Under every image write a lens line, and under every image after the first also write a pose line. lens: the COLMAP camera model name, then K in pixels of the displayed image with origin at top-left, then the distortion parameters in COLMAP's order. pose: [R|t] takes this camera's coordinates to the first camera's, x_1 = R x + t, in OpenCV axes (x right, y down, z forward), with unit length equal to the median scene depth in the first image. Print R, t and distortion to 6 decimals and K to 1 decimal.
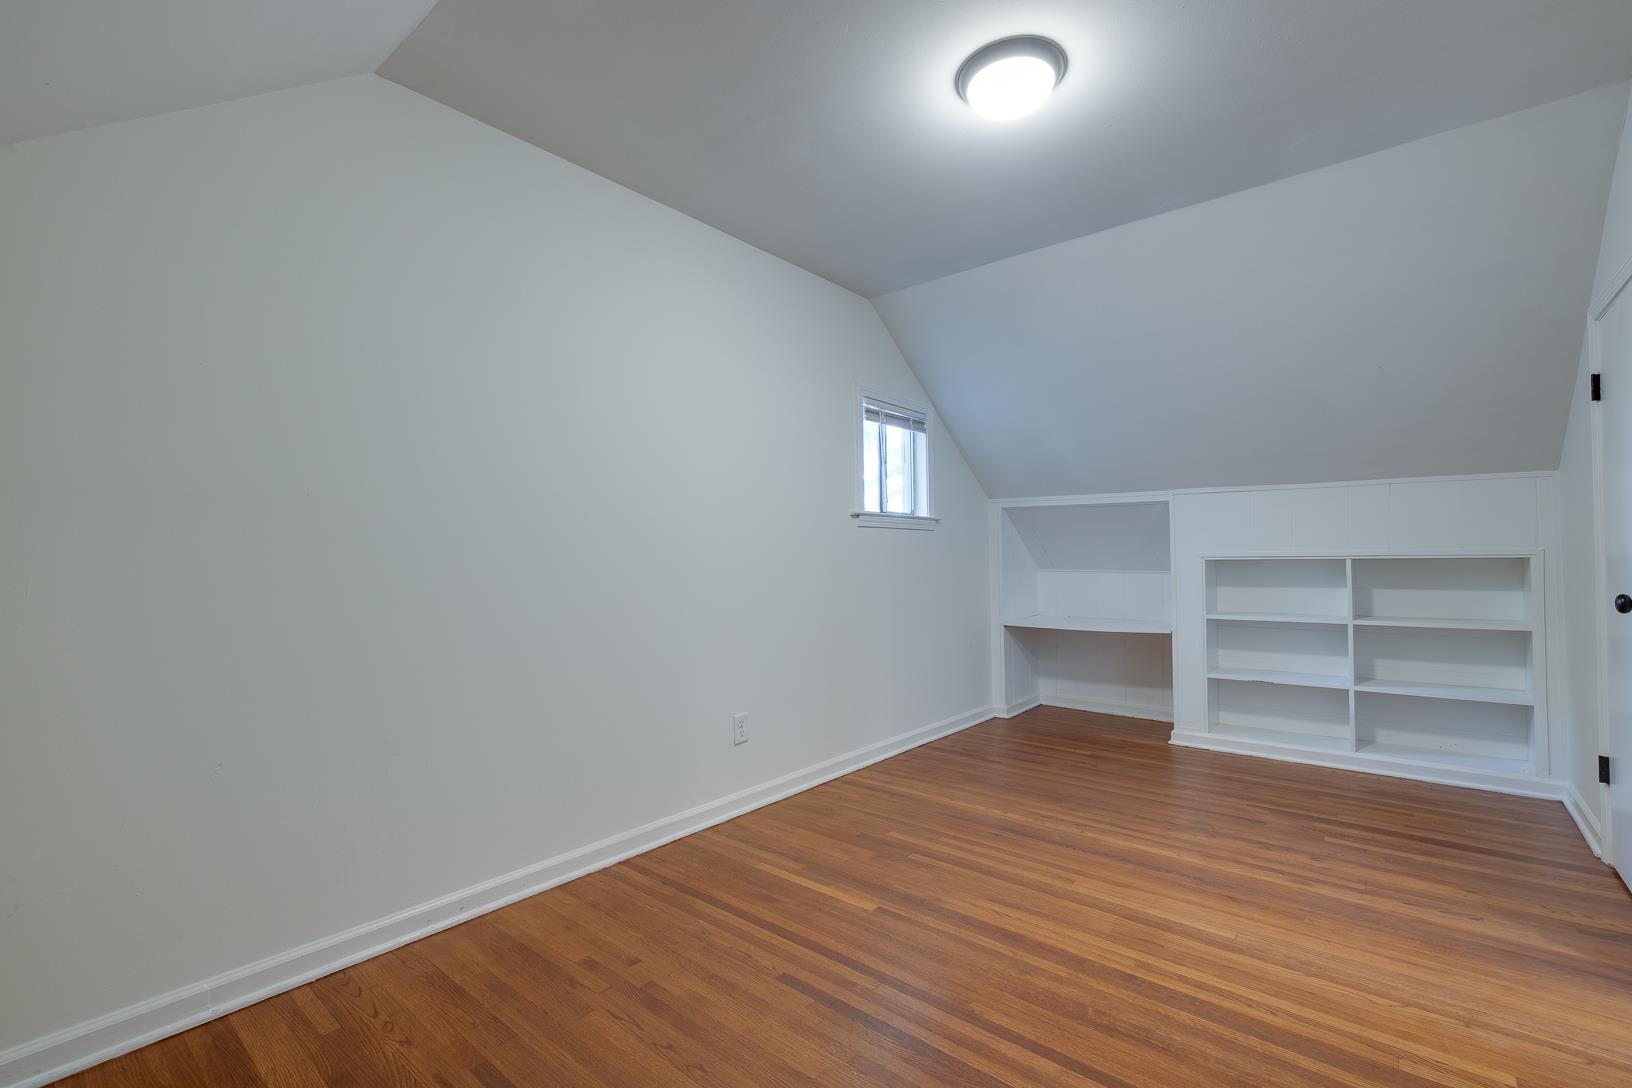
lens RADIAL K [[695.3, 0, 816.0], [0, 695.3, 544.0], [0, 0, 1]] dist [0.000563, 0.000319]
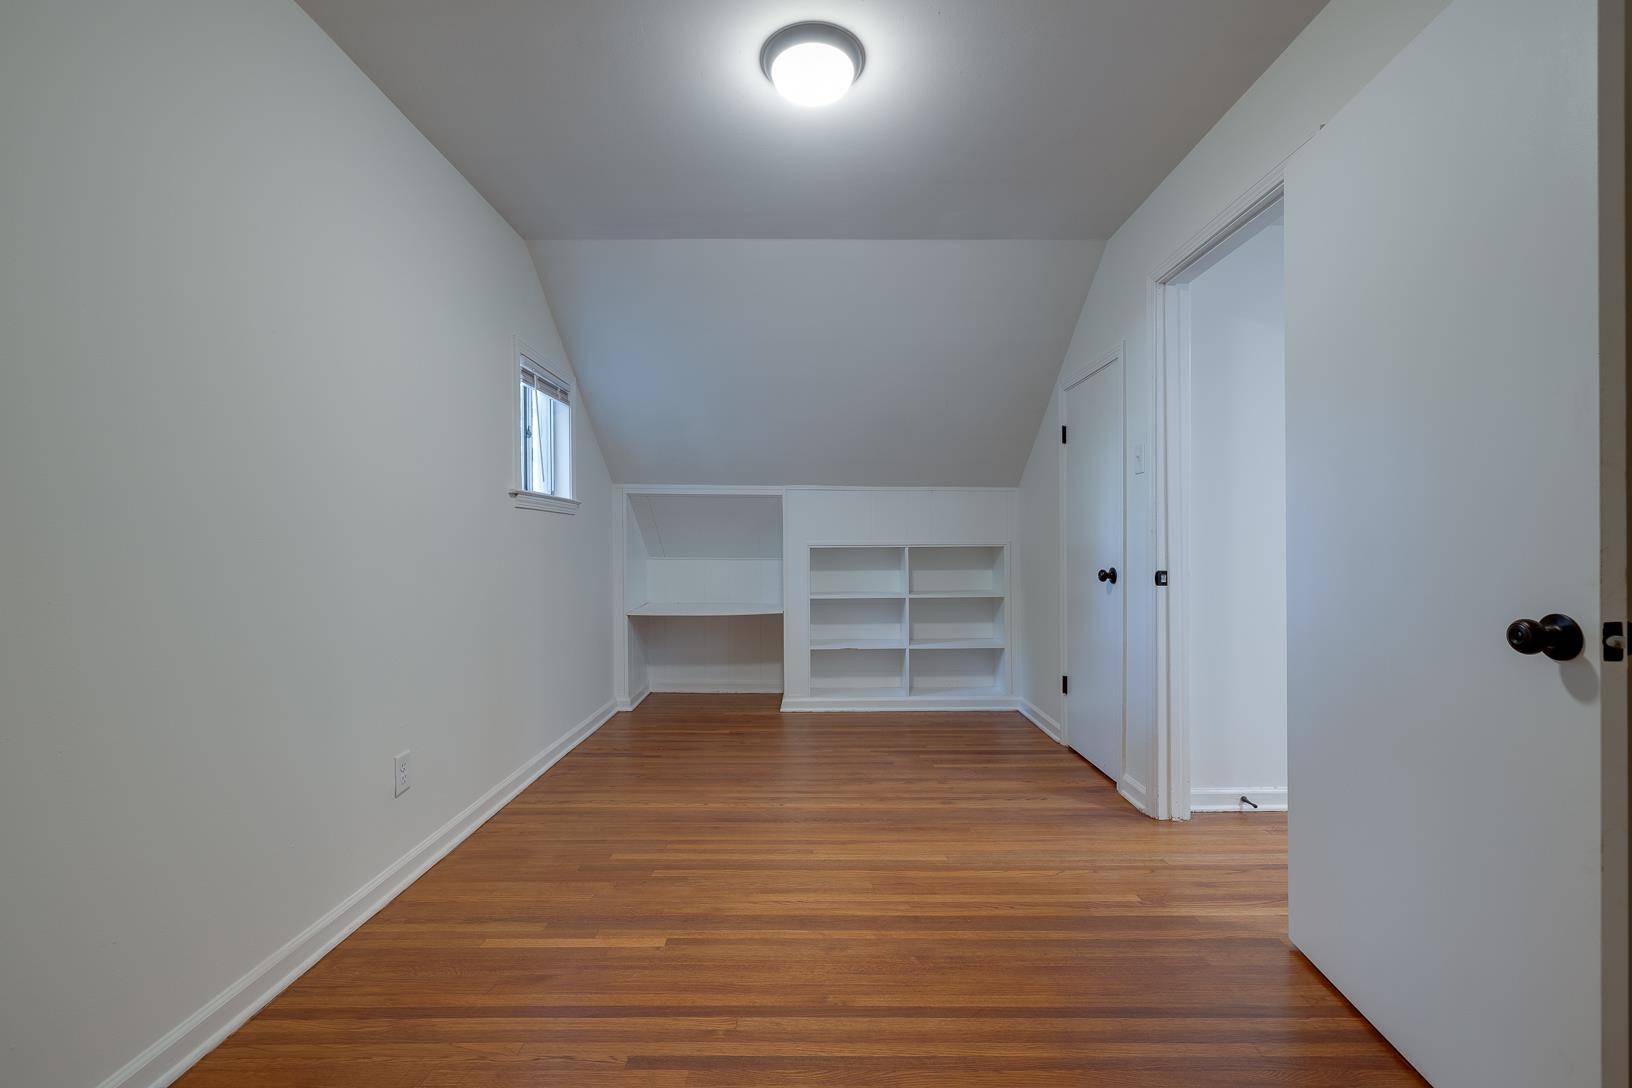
lens RADIAL K [[695.3, 0, 816.0], [0, 695.3, 544.0], [0, 0, 1]] dist [0.000563, 0.000319]
pose [[0.773494, 0.005462, 0.633781, -0.235352], [-0.015812, 0.999818, 0.010680, 0.005681], [-0.633607, -0.018282, 0.773439, 0.149128]]
